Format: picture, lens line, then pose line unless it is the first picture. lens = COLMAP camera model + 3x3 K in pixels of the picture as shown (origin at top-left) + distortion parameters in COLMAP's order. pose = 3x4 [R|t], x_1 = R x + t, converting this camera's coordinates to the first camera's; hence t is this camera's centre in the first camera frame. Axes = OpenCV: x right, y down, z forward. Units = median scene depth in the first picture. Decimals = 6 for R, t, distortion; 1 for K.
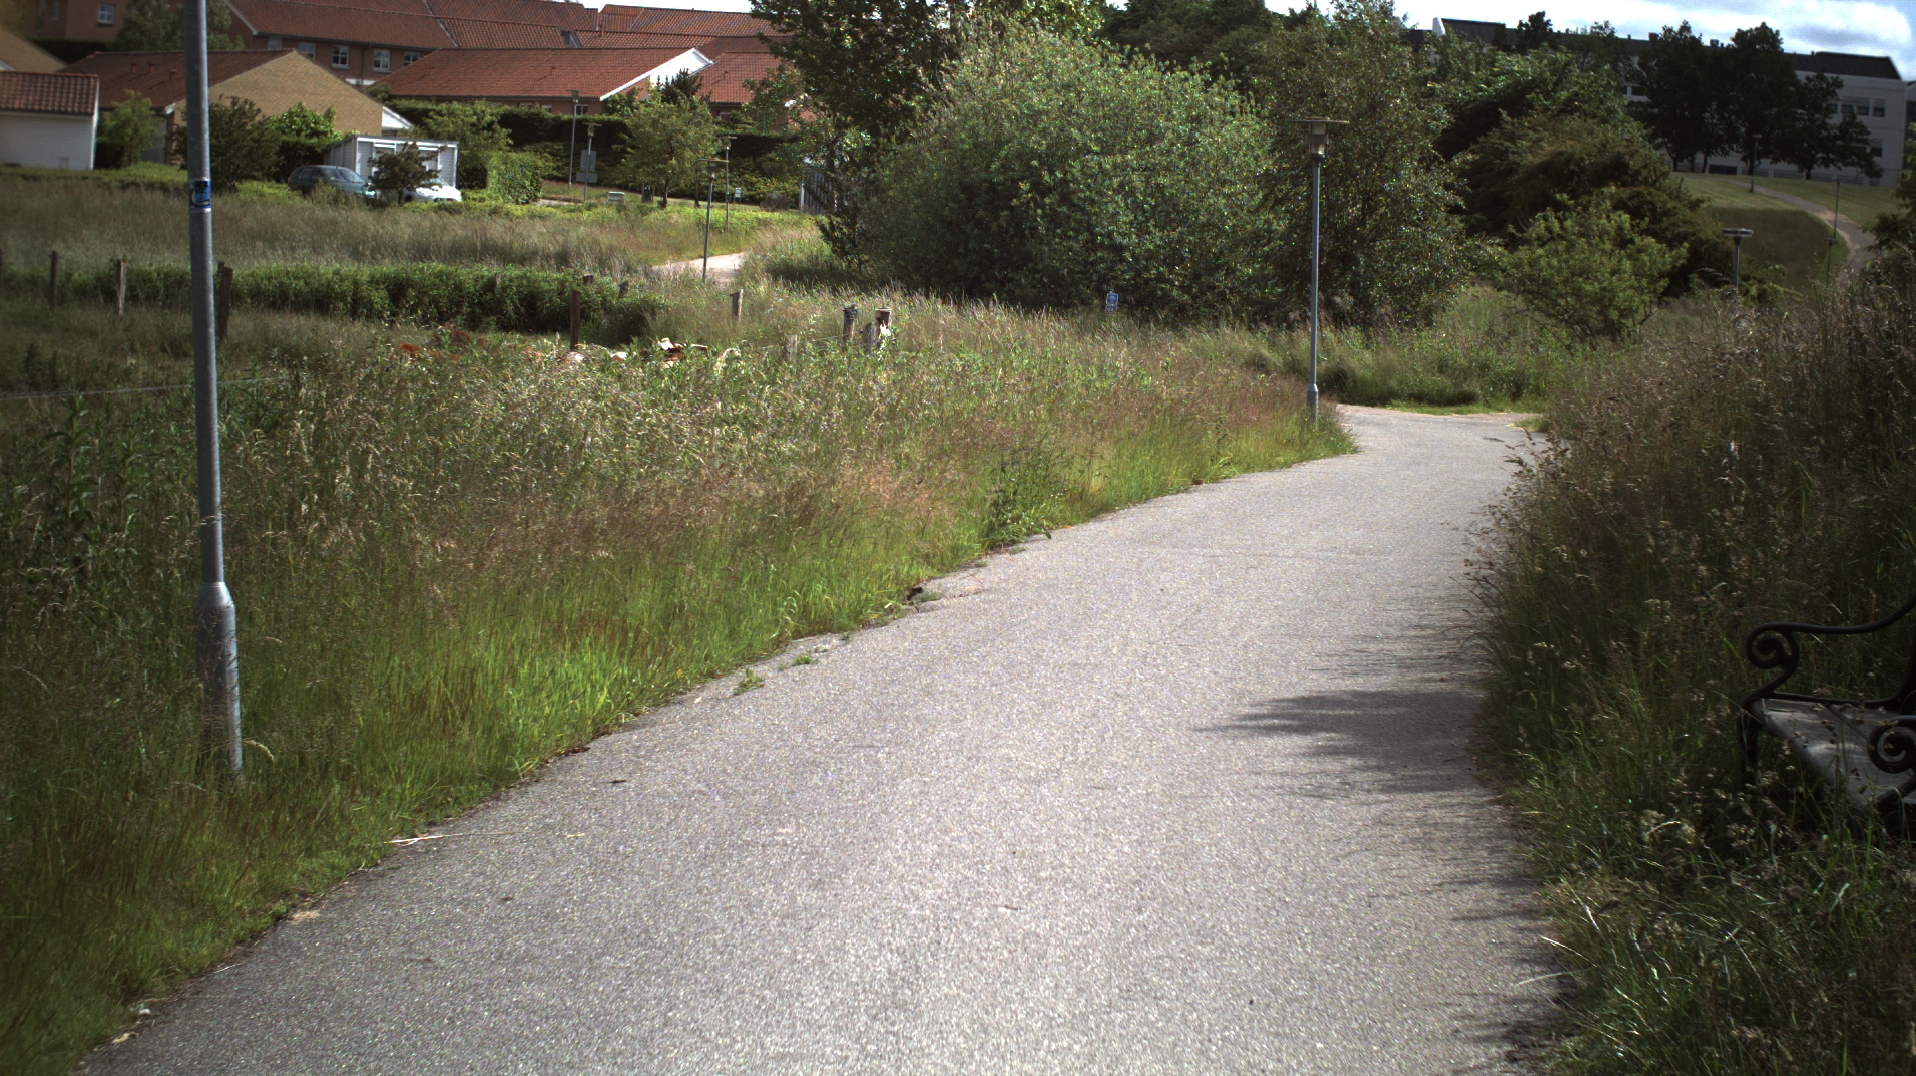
lens RADIAL K [[3413.1, 0, 958.0], [0, 3413.1, 538.0], [0, 0, 1]] dist [-0.297396, 0.443843]
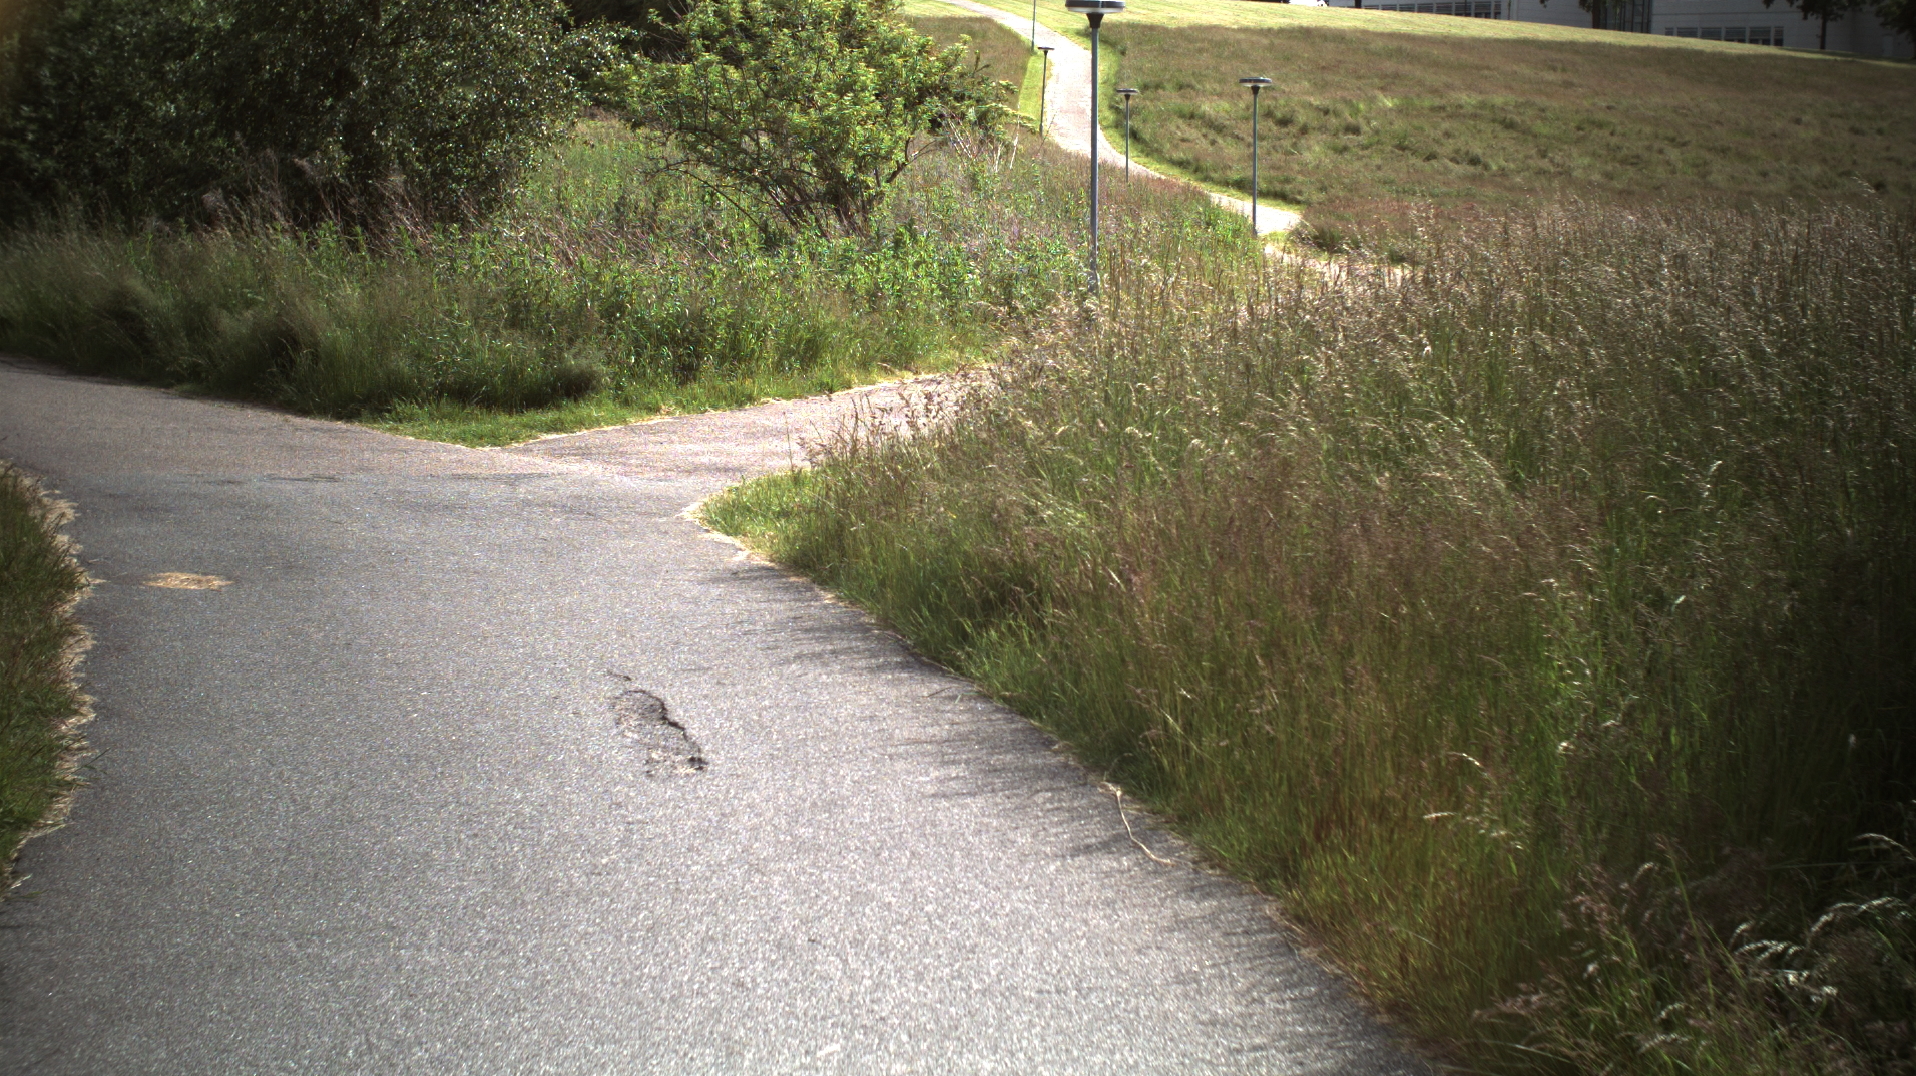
lens RADIAL K [[3413.1, 0, 958.0], [0, 3413.1, 538.0], [0, 0, 1]] dist [-0.297396, 0.443843]
pose [[0.967487, -0.050053, 0.247919, 0.071317], [0.037903, 0.997846, 0.053546, -0.034584], [-0.250065, -0.042409, 0.967300, 0.454555]]
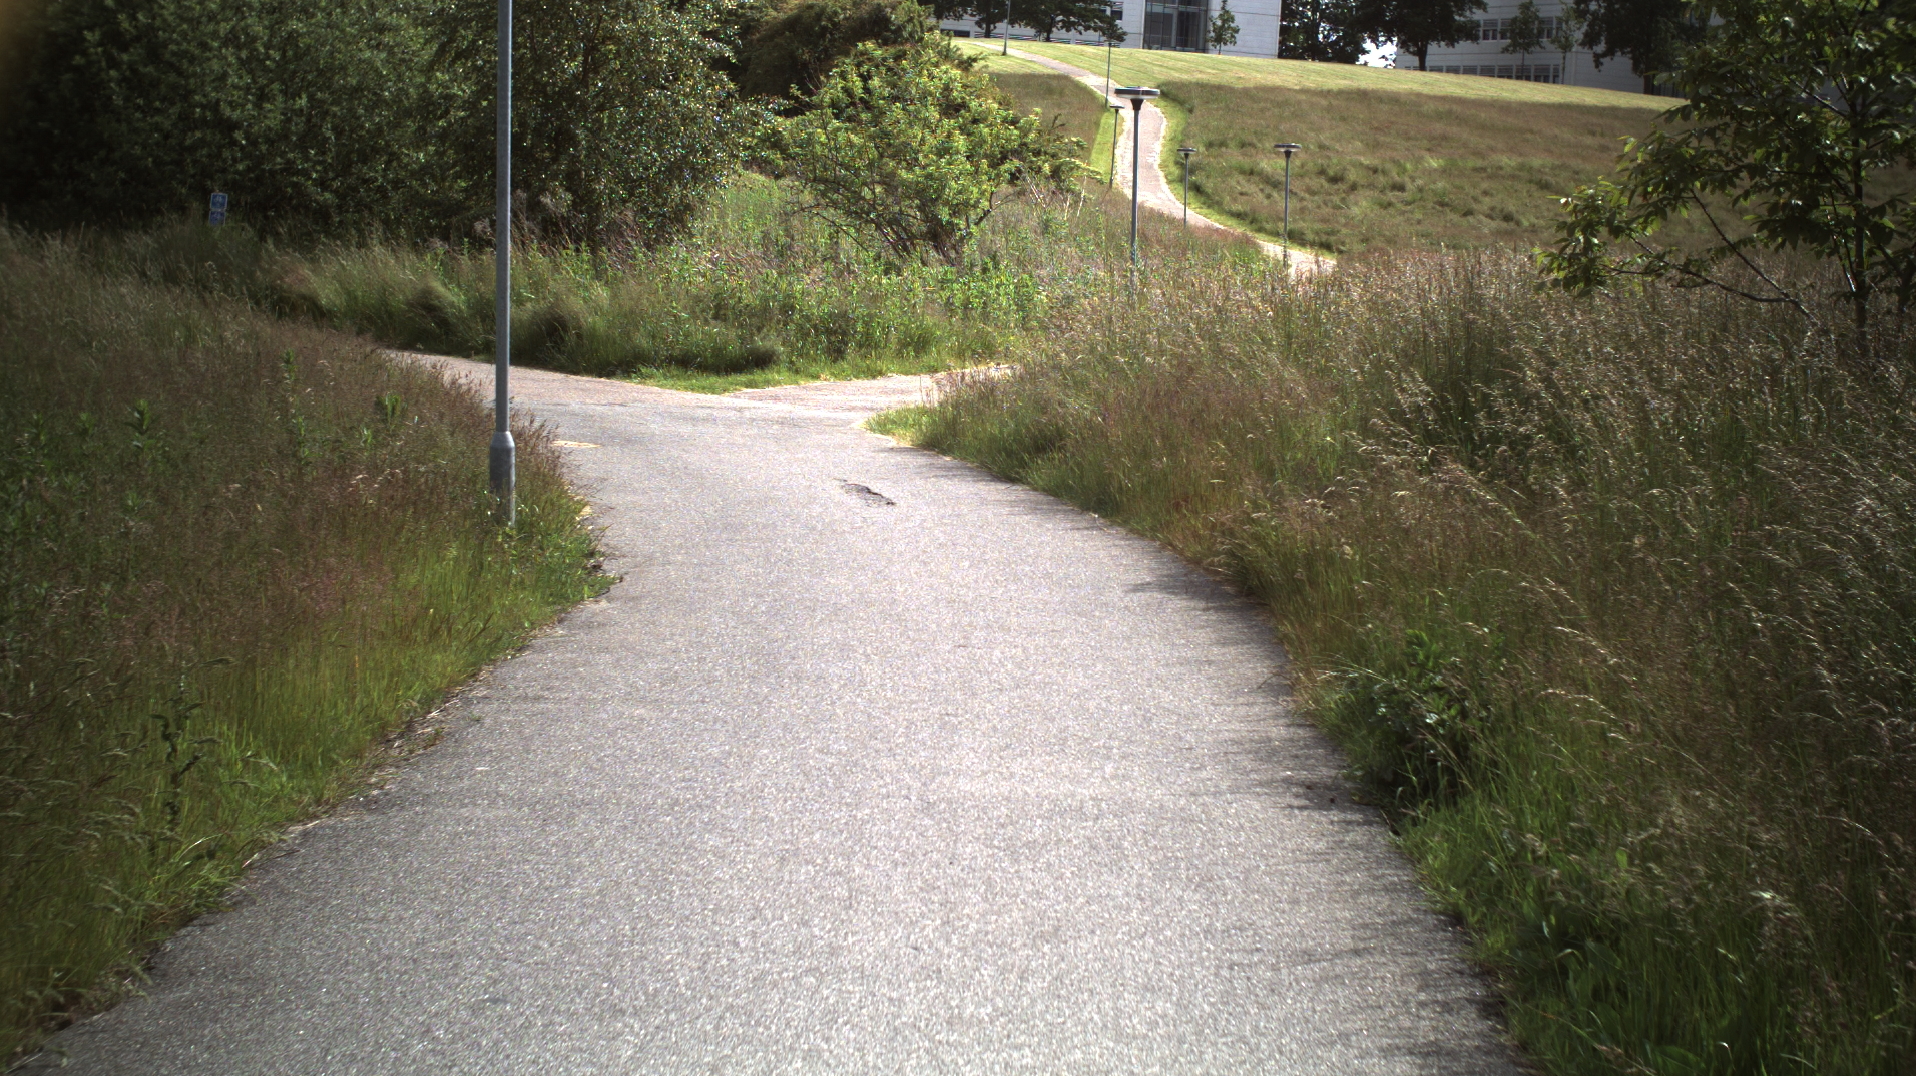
lens RADIAL K [[3413.1, 0, 958.0], [0, 3413.1, 538.0], [0, 0, 1]] dist [-0.297396, 0.443843]
pose [[0.973231, -0.027010, 0.228235, 0.033329], [0.018532, 0.999059, 0.039208, -0.025911], [-0.229080, -0.033929, 0.972816, 0.305012]]
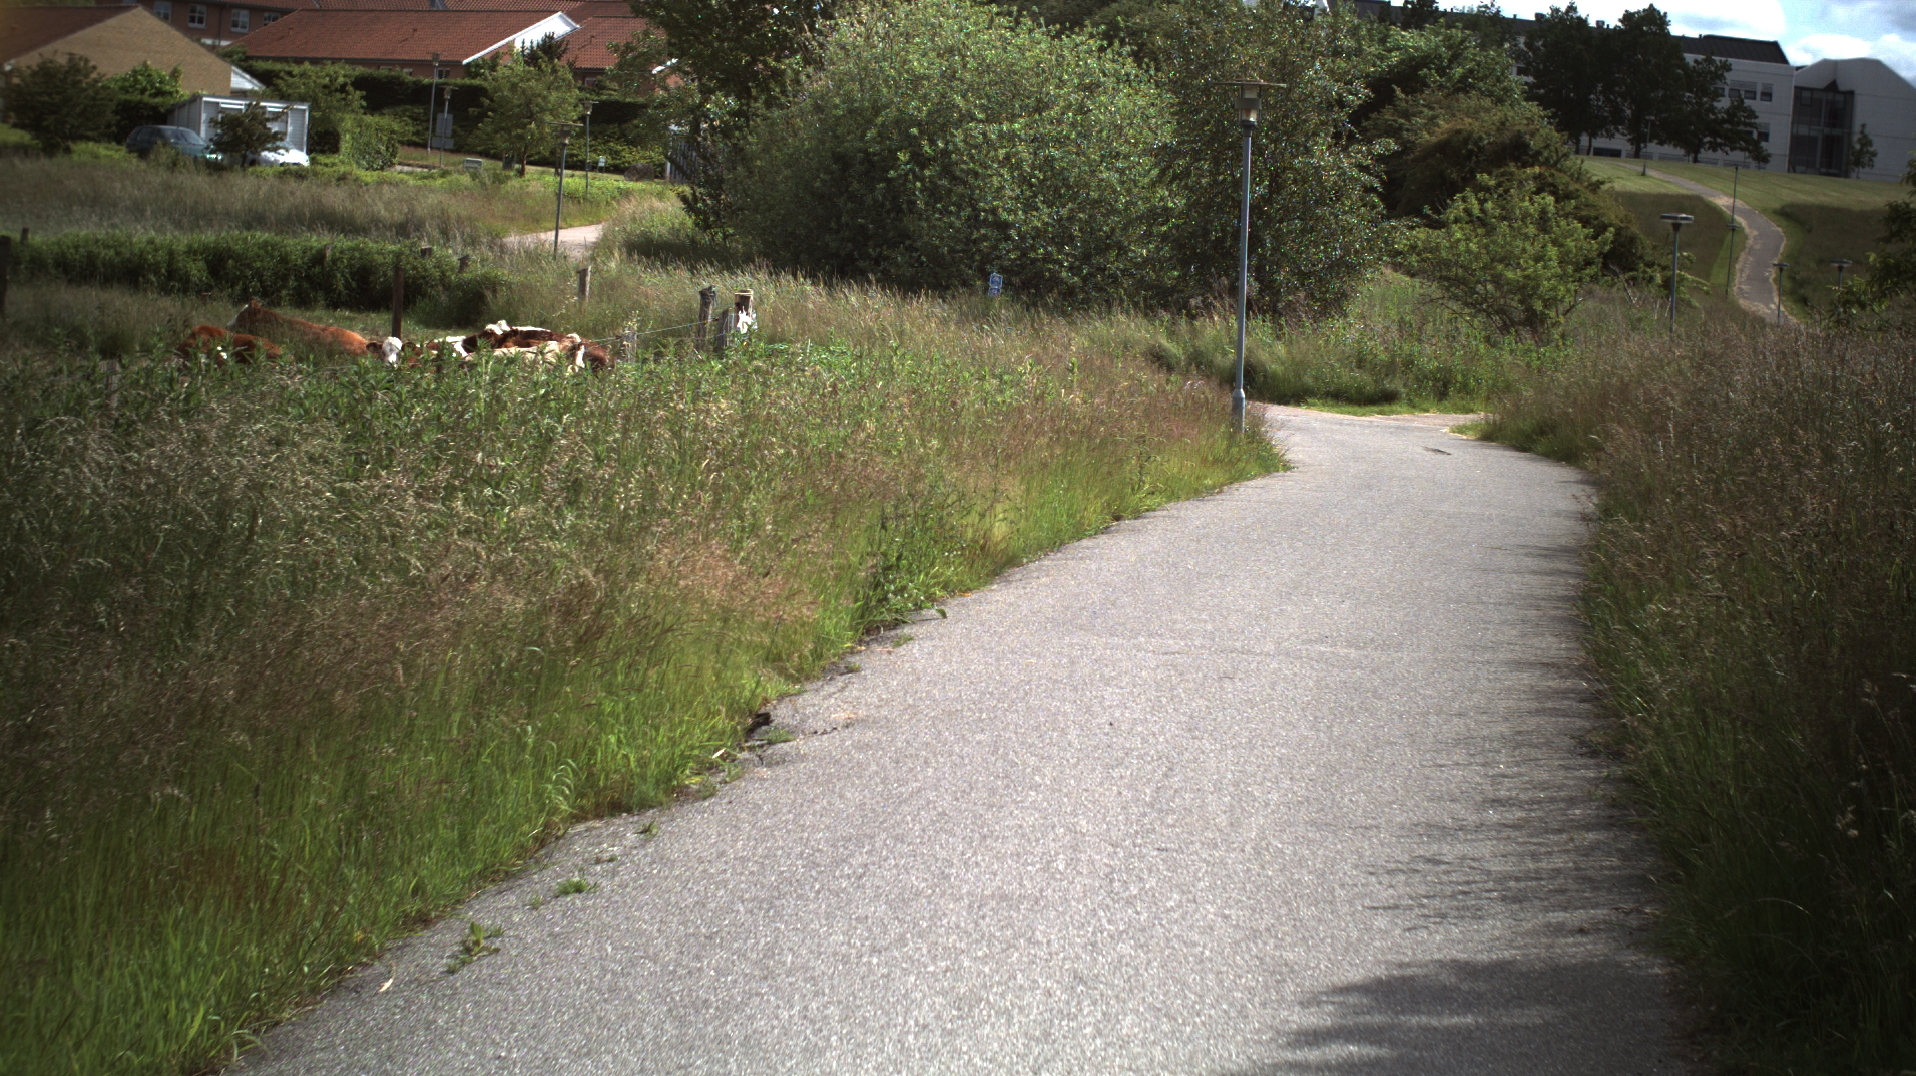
lens RADIAL K [[3413.1, 0, 958.0], [0, 3413.1, 538.0], [0, 0, 1]] dist [-0.297396, 0.443843]
pose [[0.999188, 0.011502, 0.038621, 0.000194], [-0.011801, 0.999902, 0.007533, -0.007141], [-0.038530, -0.007983, 0.999226, 0.076732]]
